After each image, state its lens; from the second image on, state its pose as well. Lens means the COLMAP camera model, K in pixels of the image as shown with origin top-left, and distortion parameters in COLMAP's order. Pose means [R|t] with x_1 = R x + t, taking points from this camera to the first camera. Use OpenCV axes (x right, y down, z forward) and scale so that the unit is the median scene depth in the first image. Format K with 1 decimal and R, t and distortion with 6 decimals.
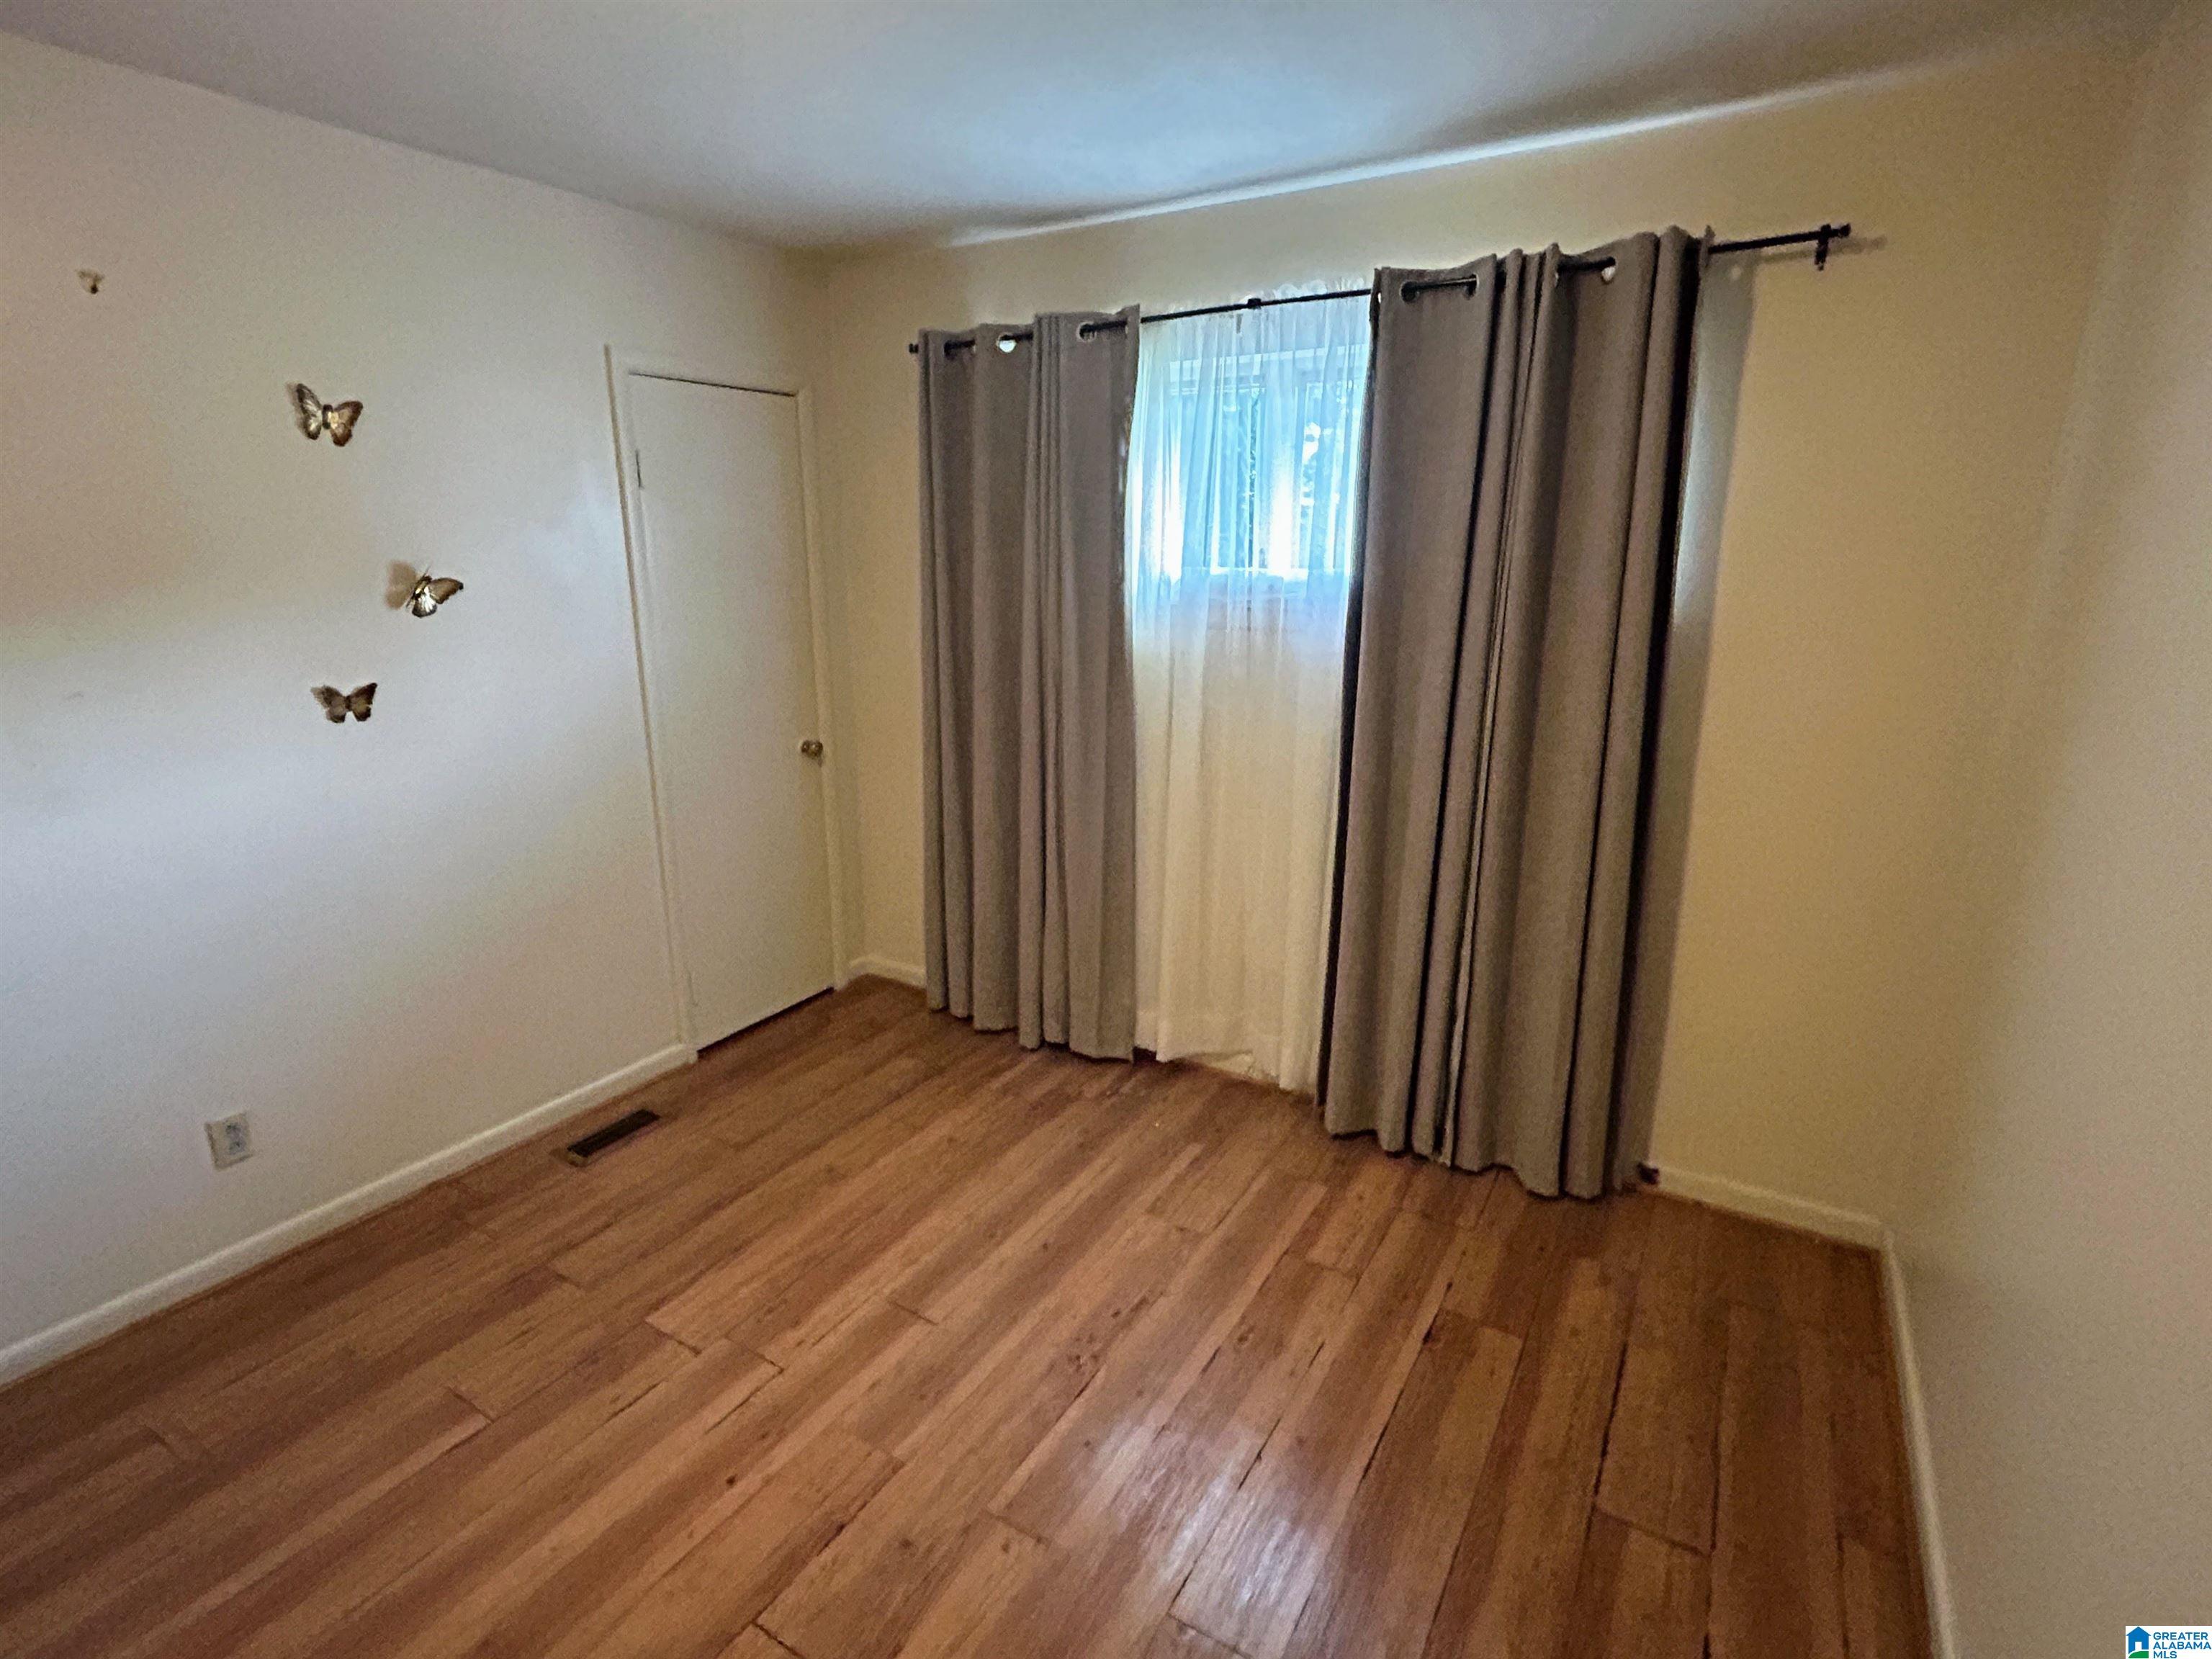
lens RADIAL K [[1102.1, 0, 1104.3], [0, 1102.1, 819.5], [0, 0, 1]] dist [0.004479, 0.001449]
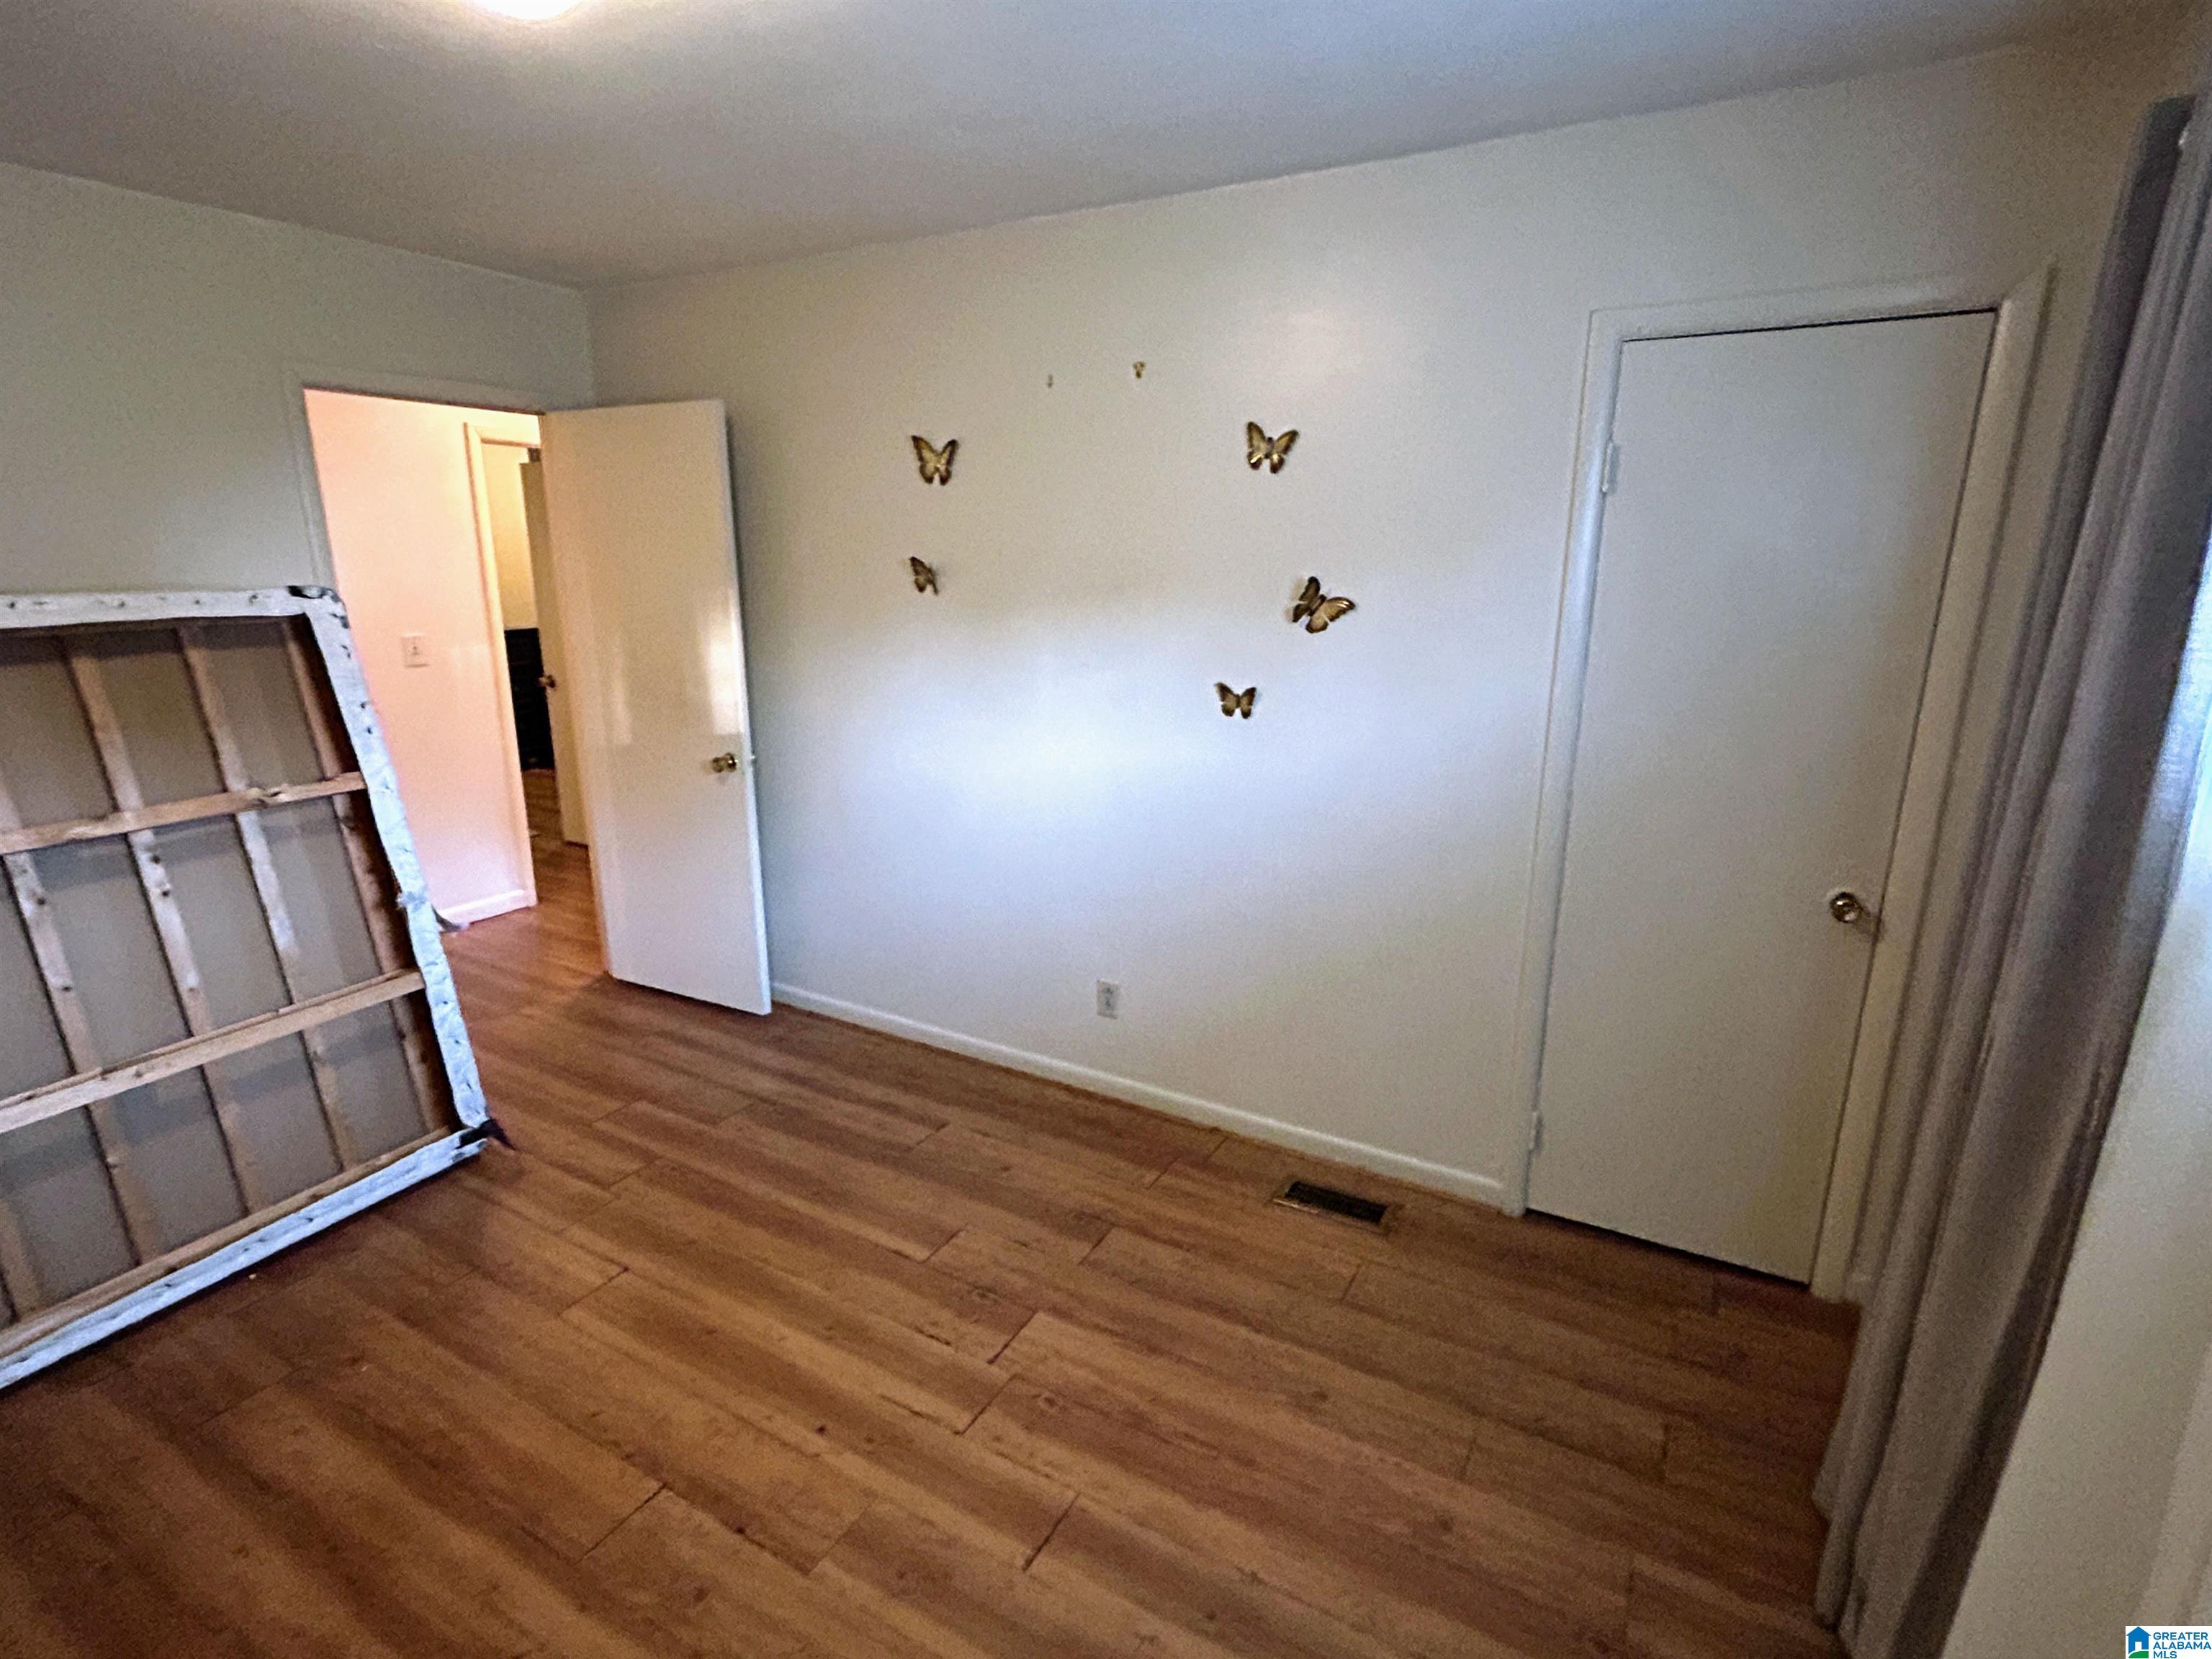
lens RADIAL K [[1102.1, 0, 1104.3], [0, 1102.1, 819.5], [0, 0, 1]] dist [0.004479, 0.001449]
pose [[0.023609, 0.251248, -0.967635, 0.415410], [-0.247869, 0.939154, 0.237806, -0.213771], [0.968506, 0.234232, 0.084449, 0.755675]]
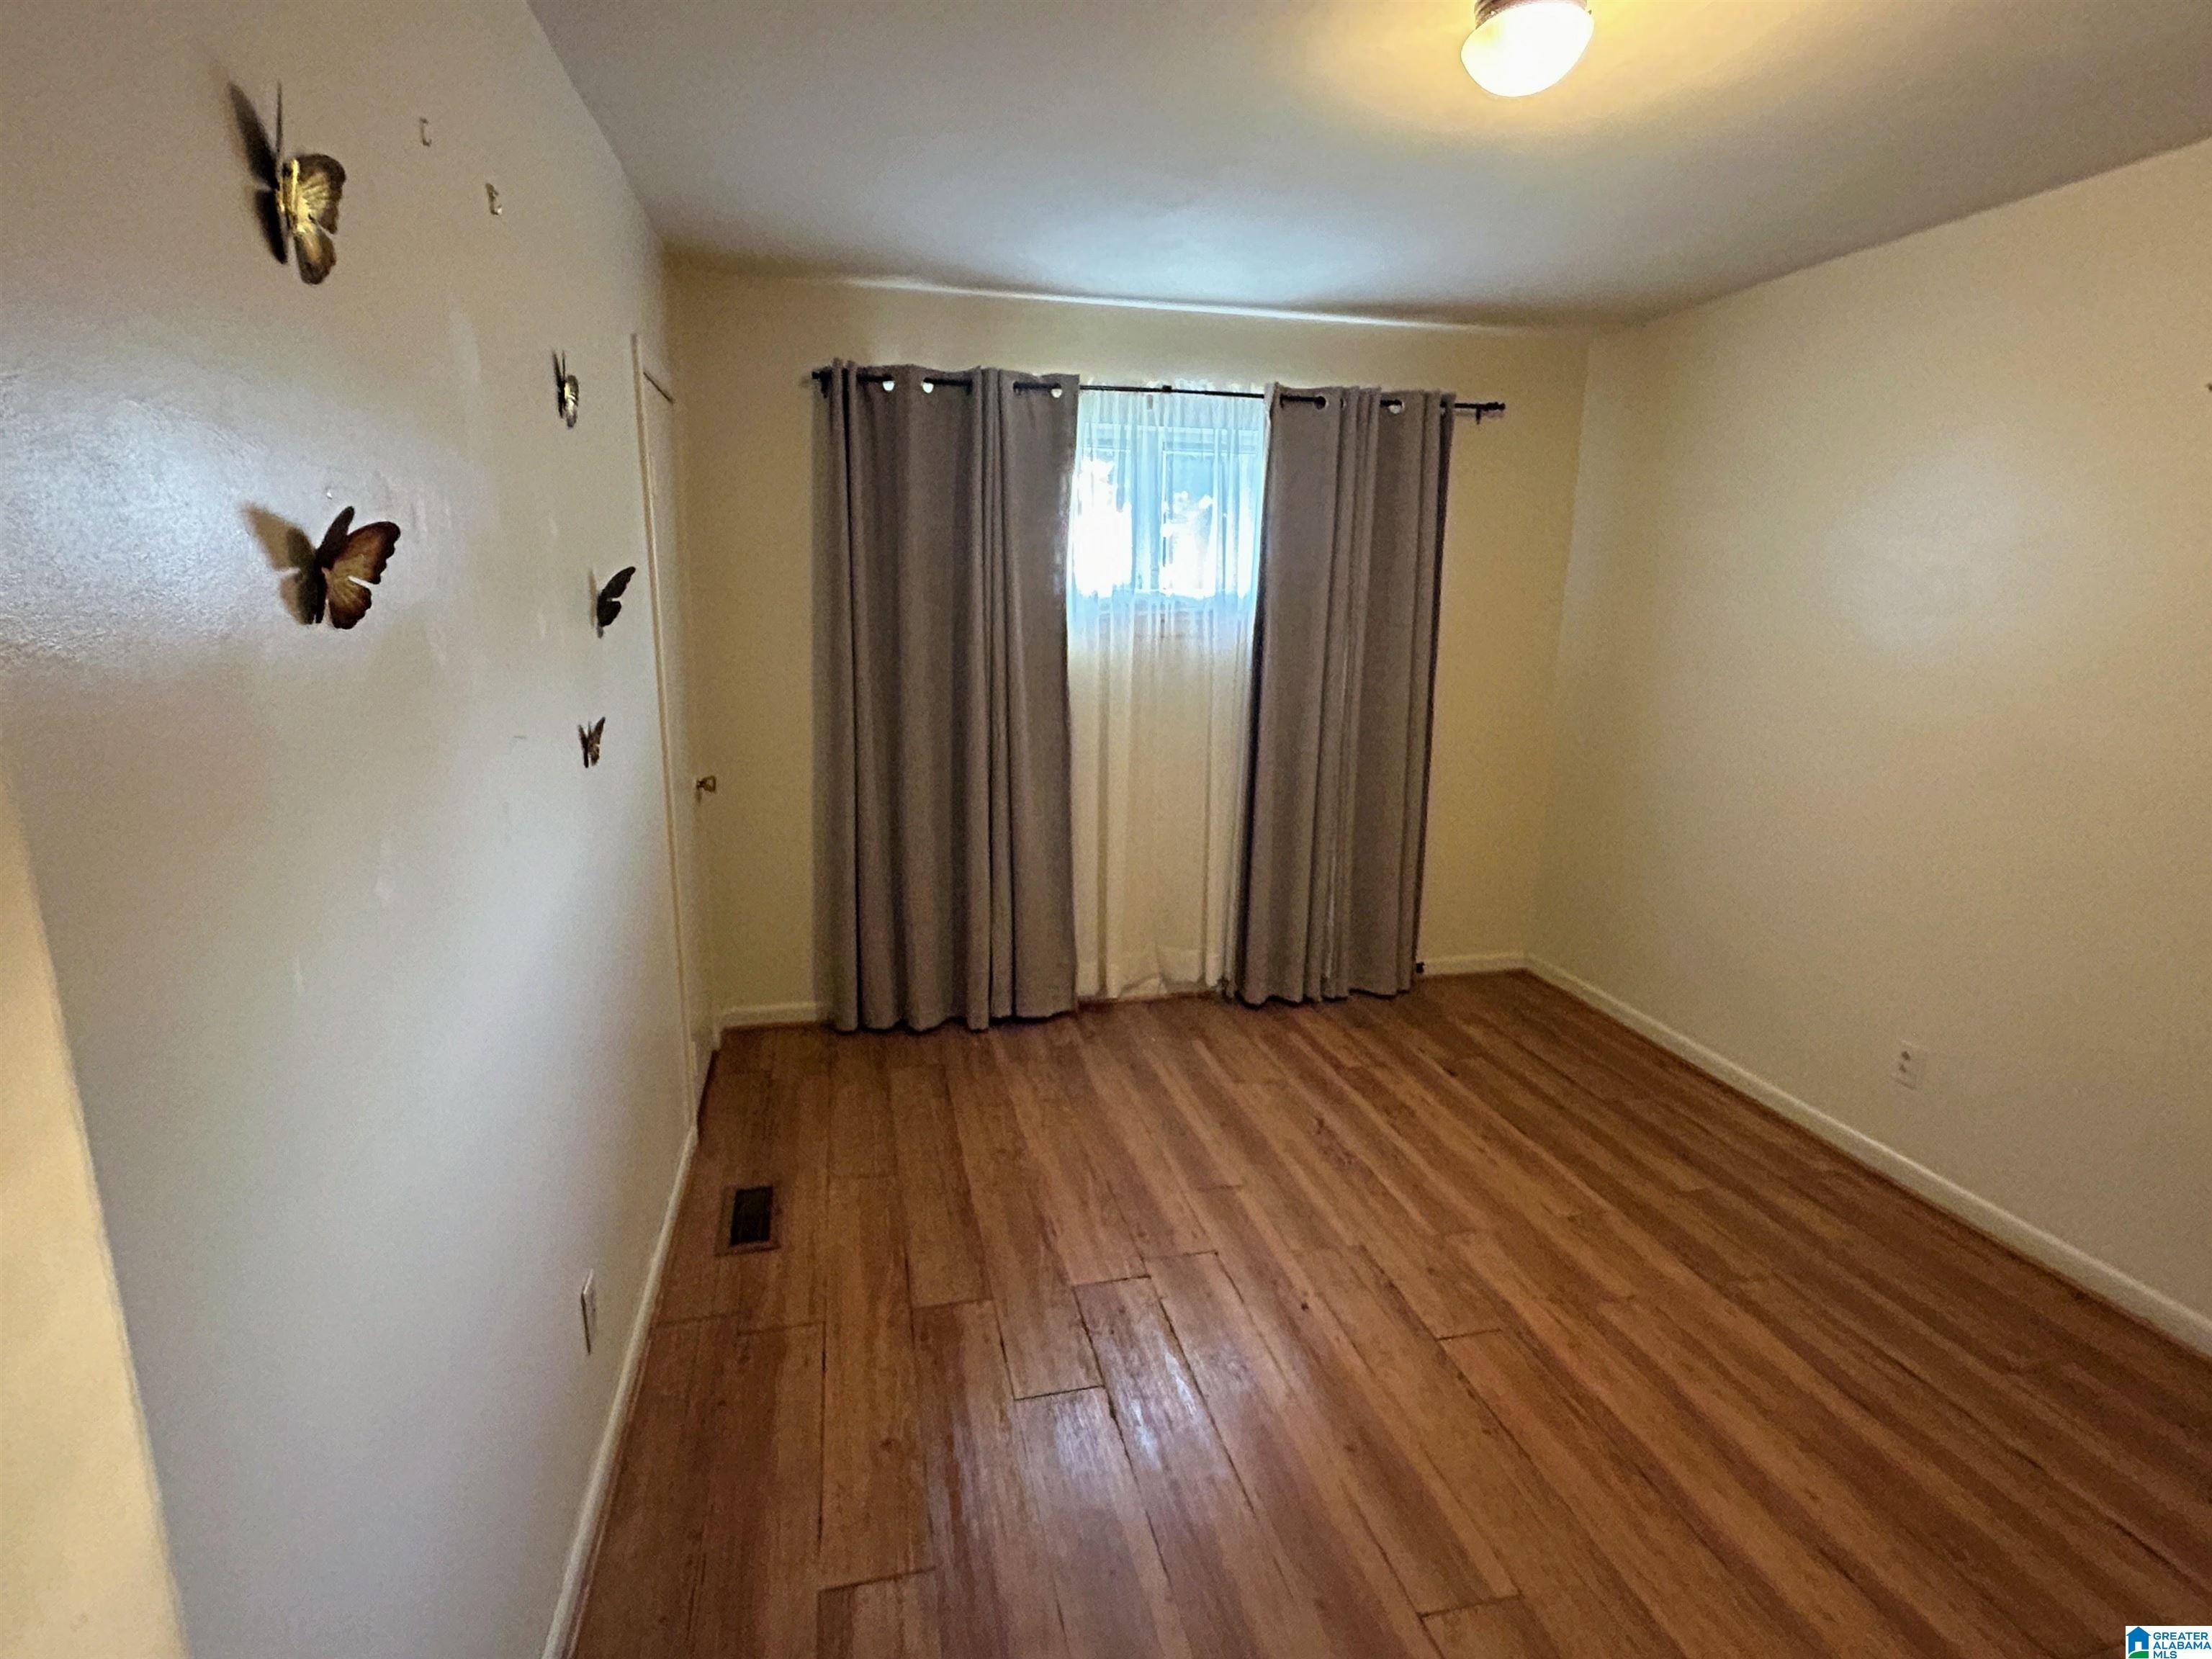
lens RADIAL K [[1044.2, 0, 1106.0], [0, 1044.2, 829.5], [0, 0, 1]] dist [0.001554, 0.000031]
pose [[0.709864, -0.136525, 0.690980, -0.883809], [0.170173, 0.985215, 0.019836, 0.017493], [-0.683472, 0.103505, 0.722601, 0.203591]]
